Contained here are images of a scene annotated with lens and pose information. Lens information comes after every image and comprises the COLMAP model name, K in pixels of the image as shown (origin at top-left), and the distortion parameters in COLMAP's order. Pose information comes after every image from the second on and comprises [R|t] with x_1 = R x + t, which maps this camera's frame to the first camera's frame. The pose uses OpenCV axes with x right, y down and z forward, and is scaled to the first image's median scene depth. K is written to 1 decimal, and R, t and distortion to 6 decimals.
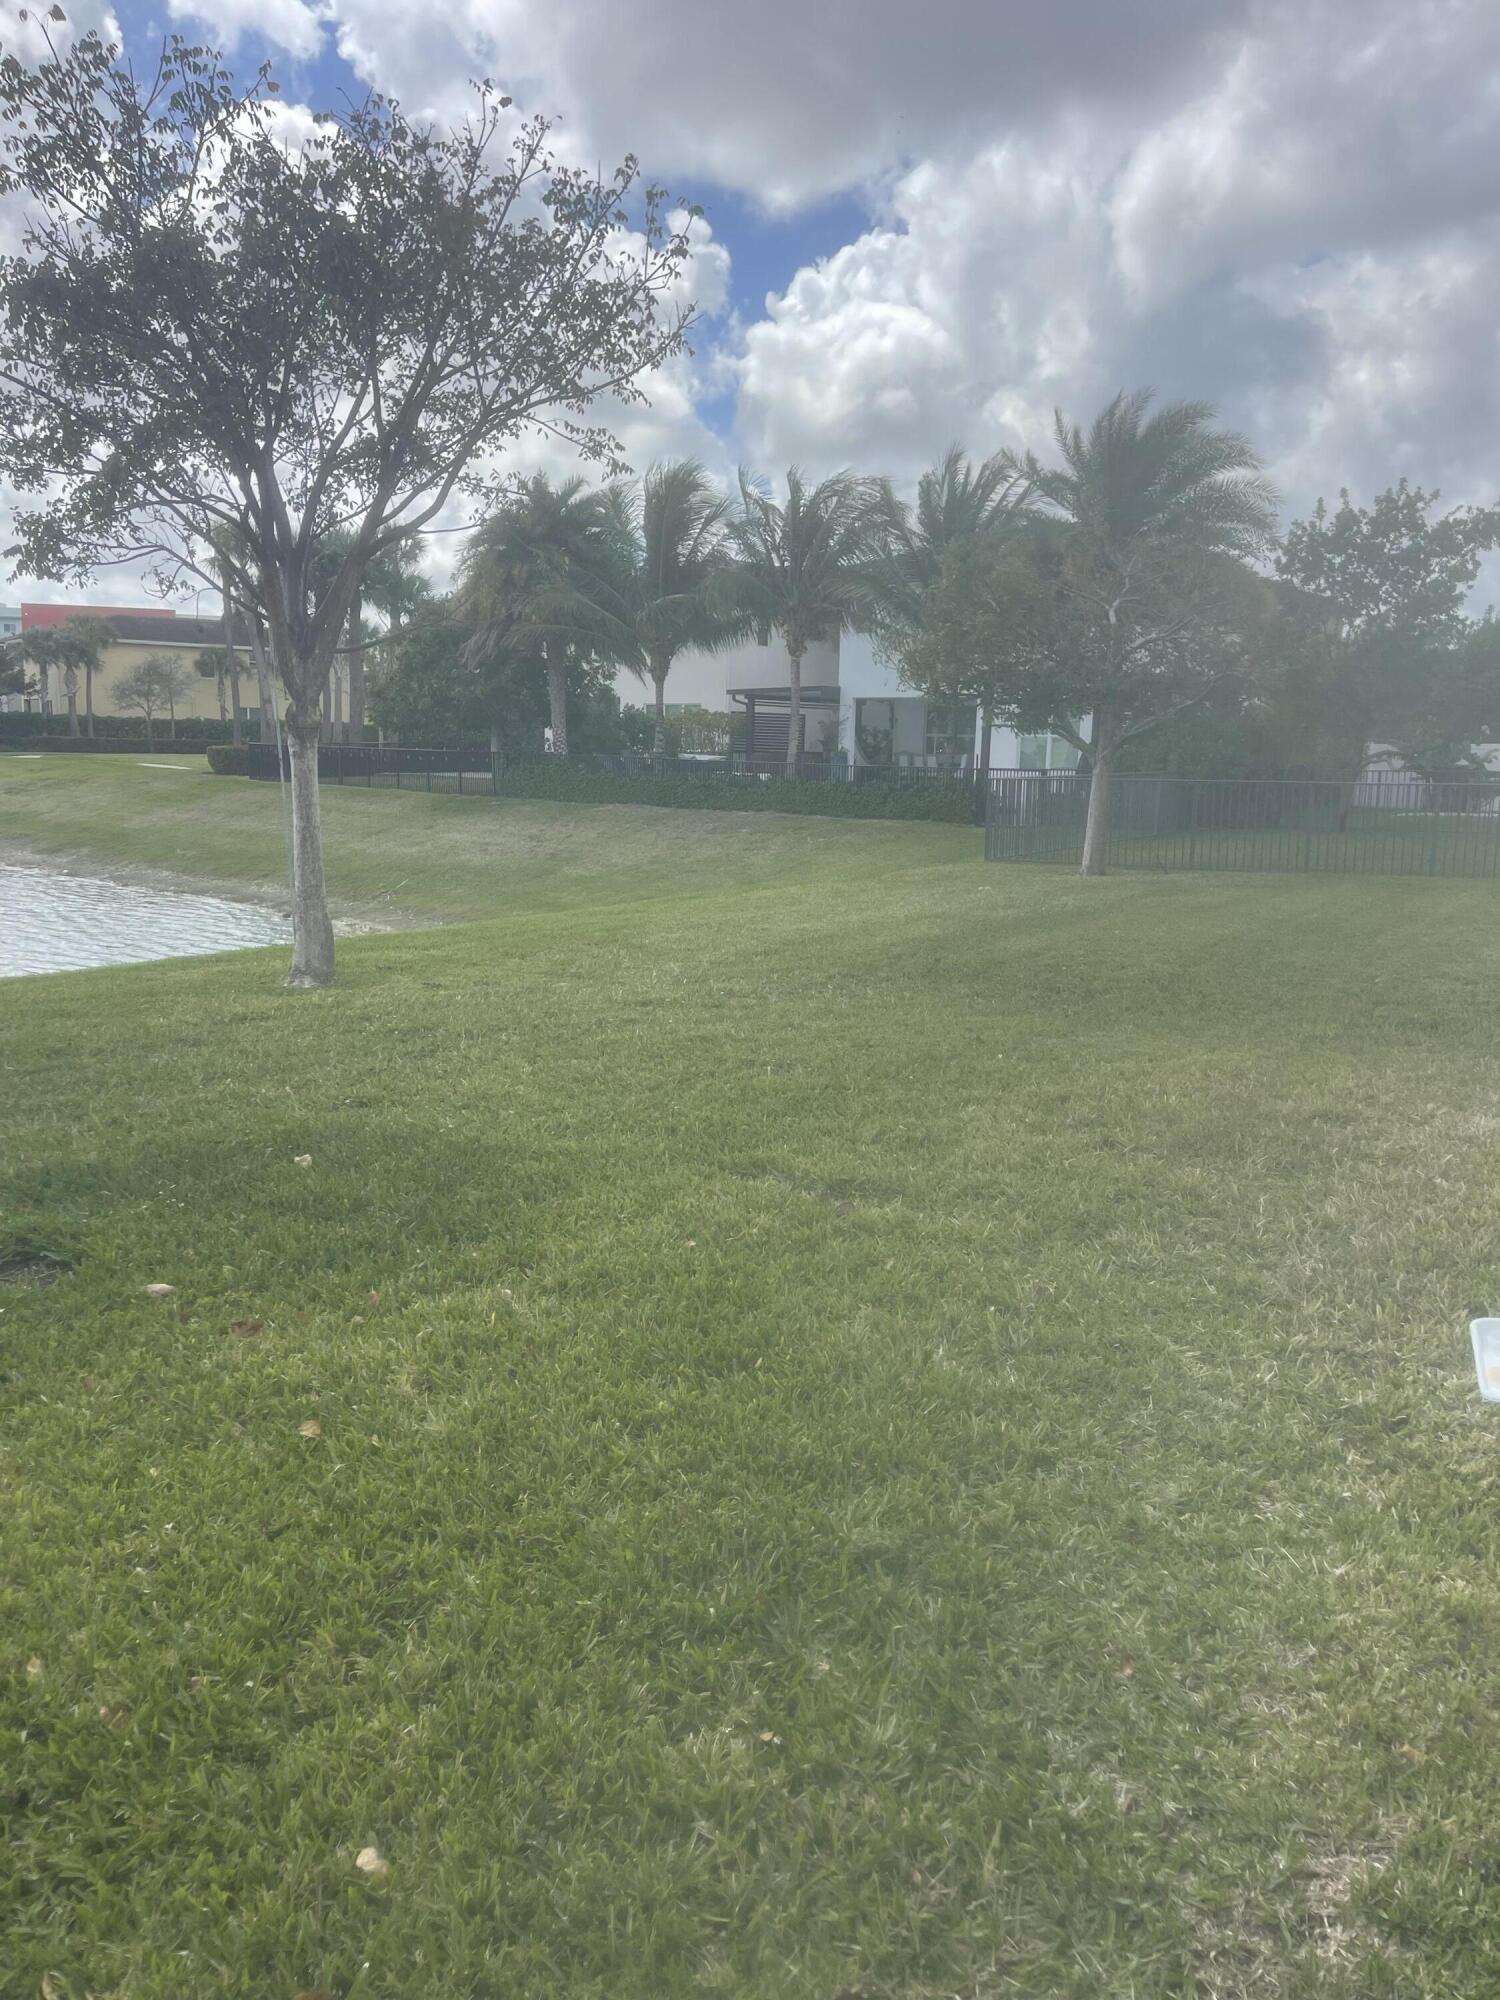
lens RADIAL K [[1507.1, 0, 751.3], [0, 1507.1, 1016.4], [0, 0, 1]] dist [0.073133, -0.108119]
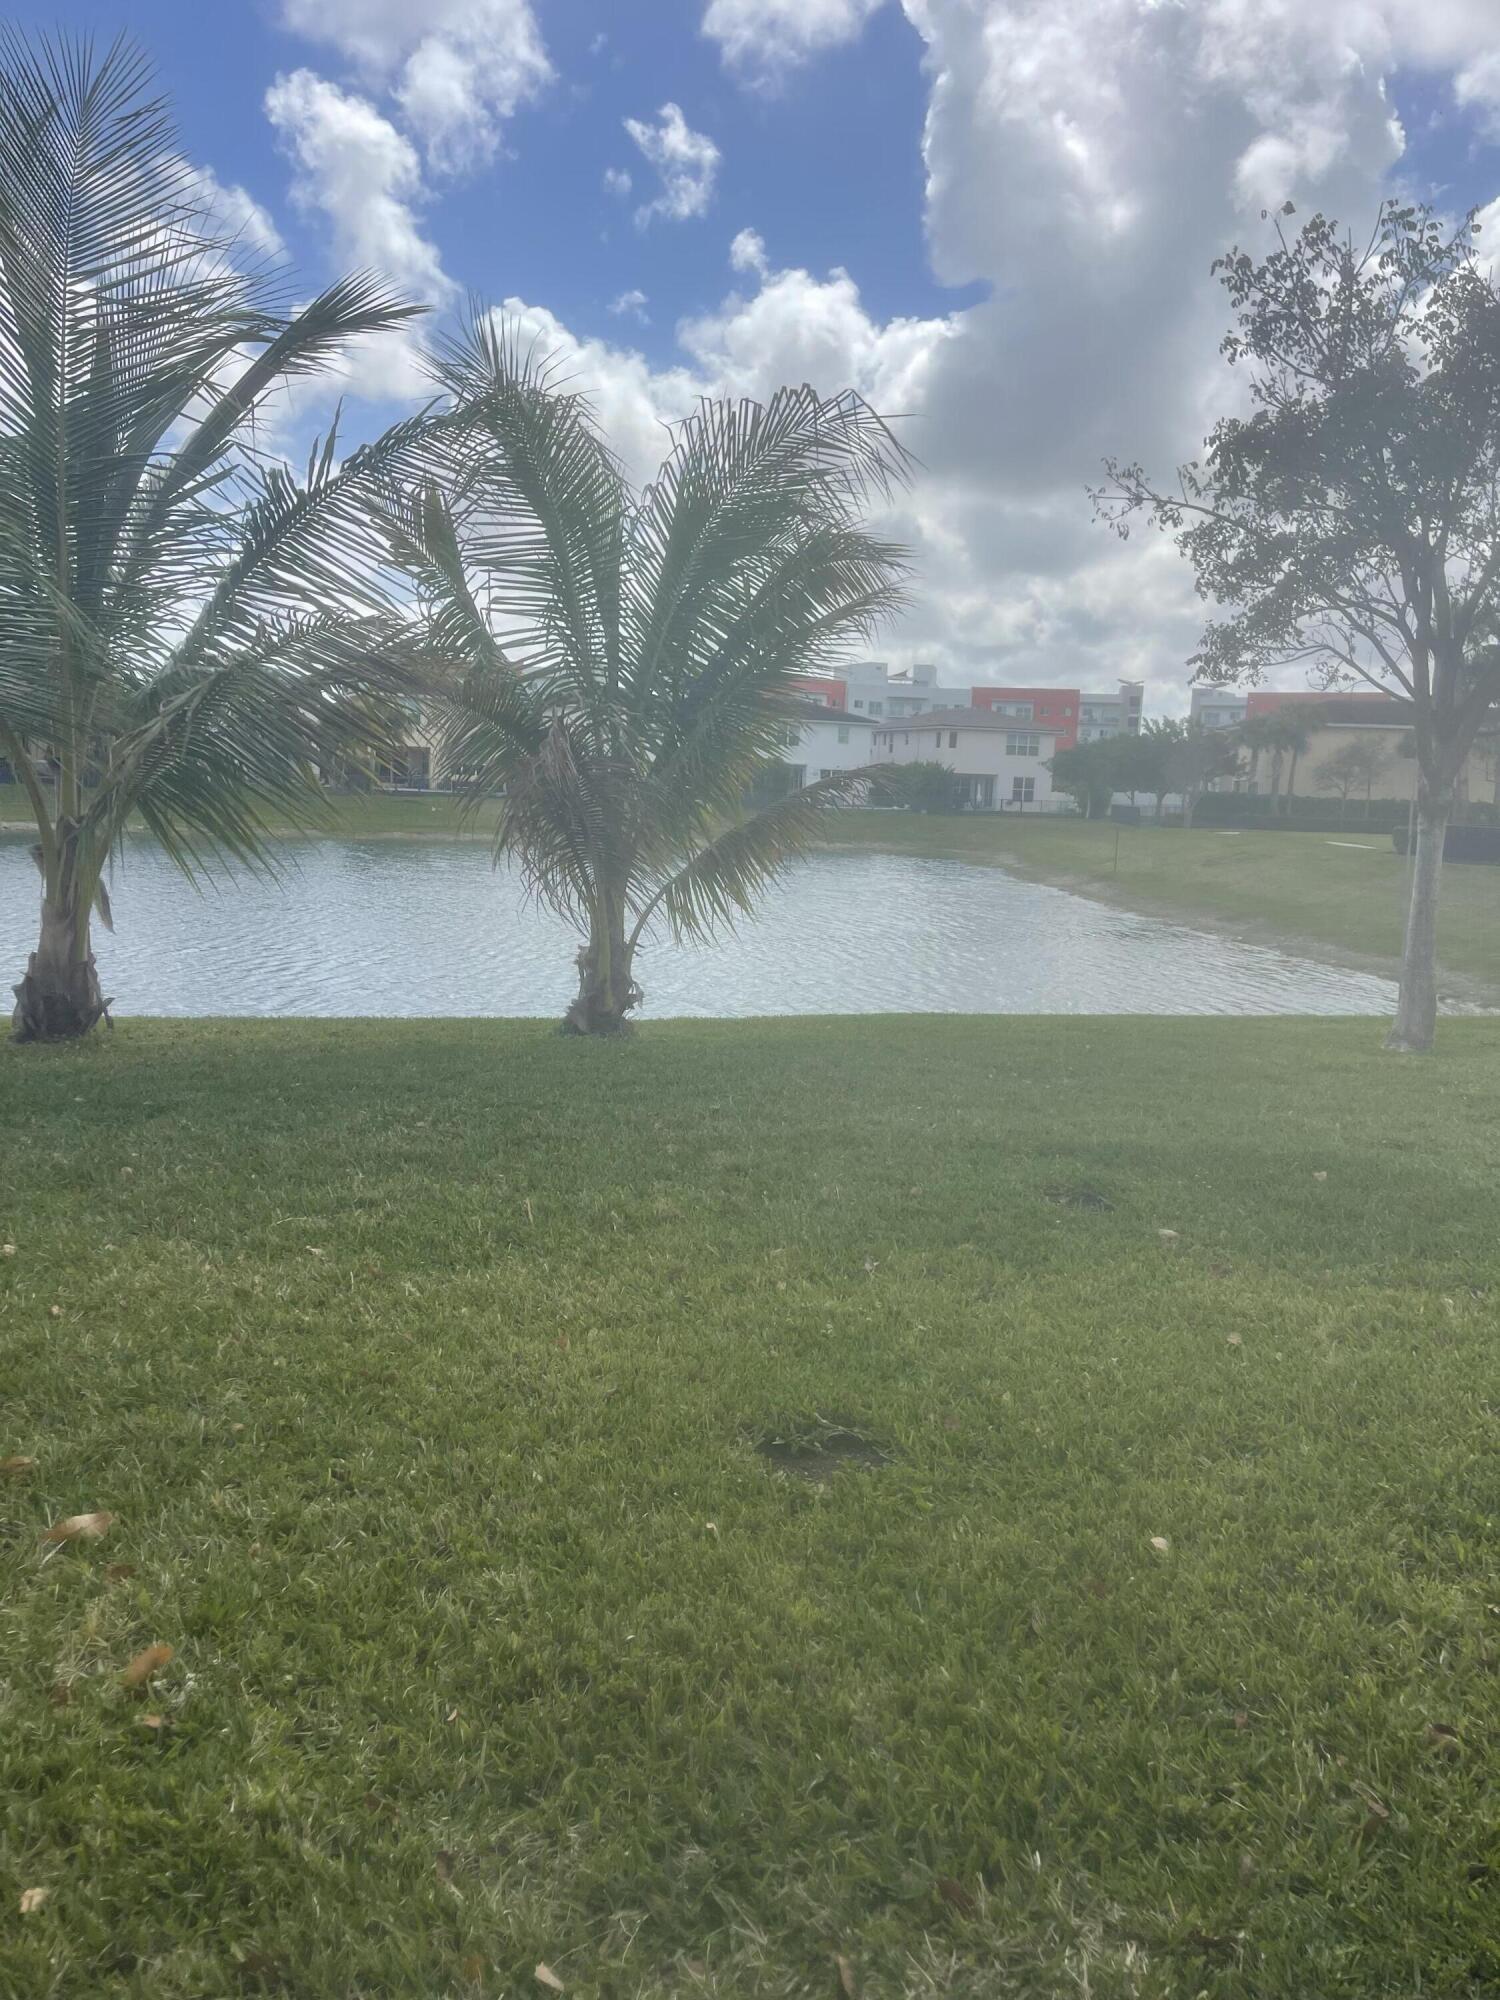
lens RADIAL K [[1507.1, 0, 751.3], [0, 1507.1, 1016.4], [0, 0, 1]] dist [0.073133, -0.108119]
pose [[0.734781, 0.111485, -0.669080, 0.084184], [-0.145815, 0.989301, 0.004709, 0.018669], [0.662446, 0.094102, 0.743176, -0.090952]]
